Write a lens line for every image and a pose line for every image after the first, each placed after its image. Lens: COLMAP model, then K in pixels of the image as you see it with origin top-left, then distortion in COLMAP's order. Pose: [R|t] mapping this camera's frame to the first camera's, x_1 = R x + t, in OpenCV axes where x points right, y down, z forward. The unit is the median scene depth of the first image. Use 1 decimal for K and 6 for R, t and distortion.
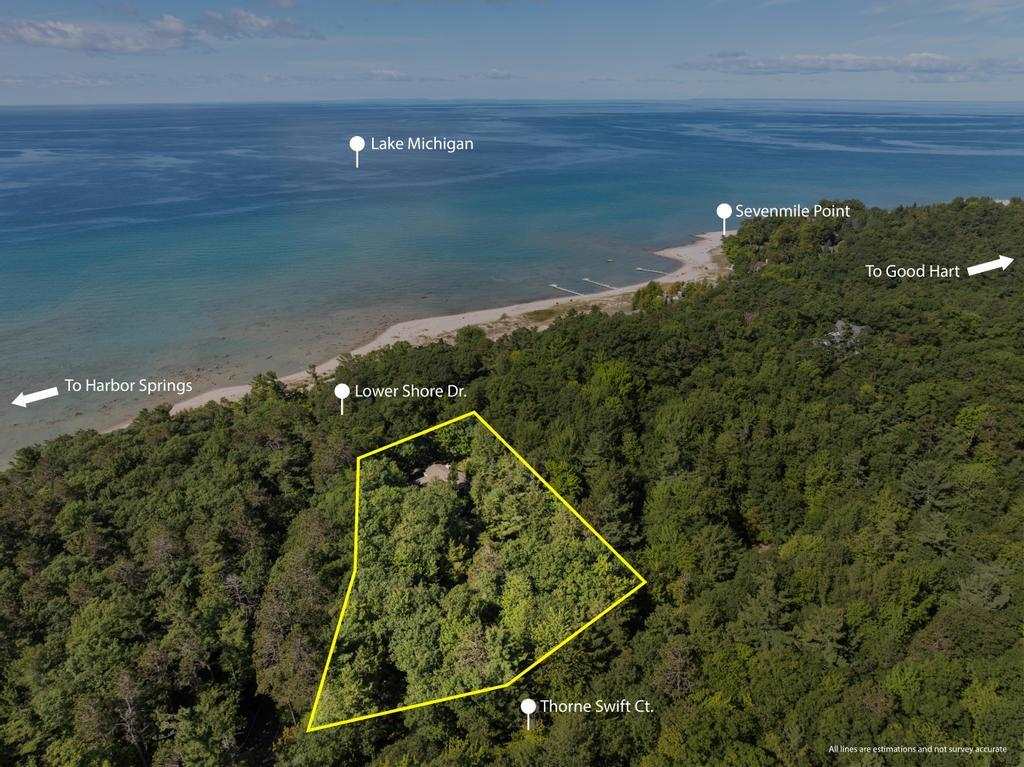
lens RADIAL K [[767.6, 0, 512.0], [0, 767.6, 383.5], [0, 0, 1]] dist [-0.029641, -0.010002]
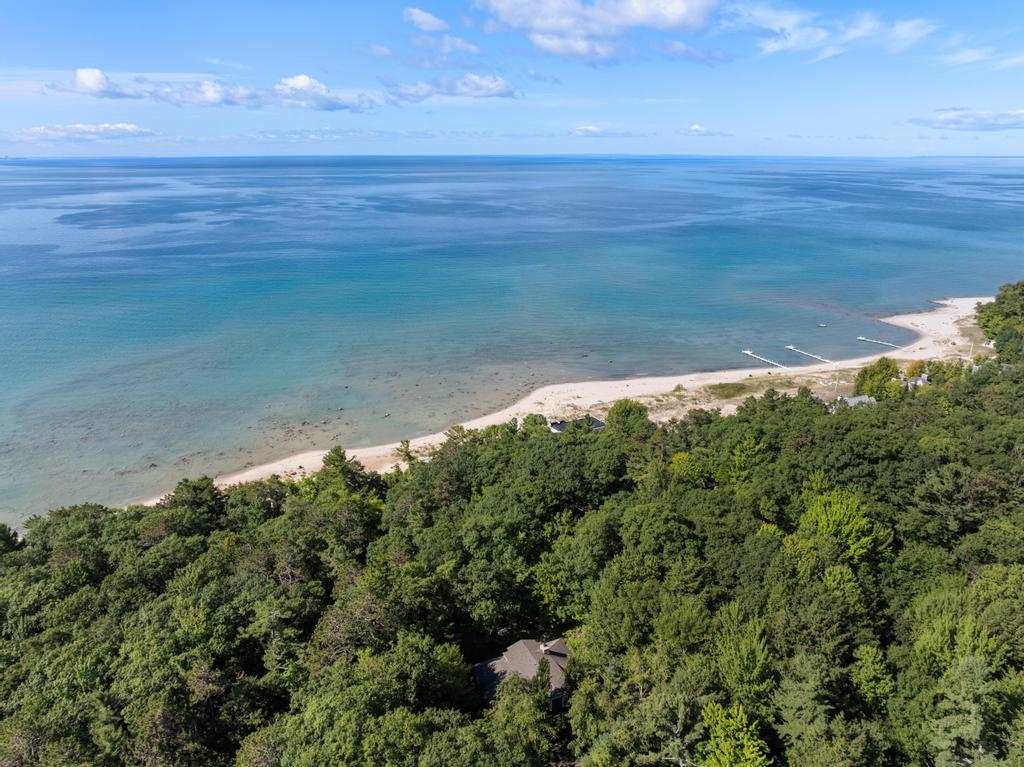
lens RADIAL K [[767.6, 0, 512.0], [0, 767.6, 383.5], [0, 0, 1]] dist [-0.029641, -0.010002]
pose [[0.968157, 0.079794, -0.237285, 0.015369], [-0.095233, 0.993972, -0.054316, -0.051744], [0.231520, 0.075184, 0.969920, 0.310806]]
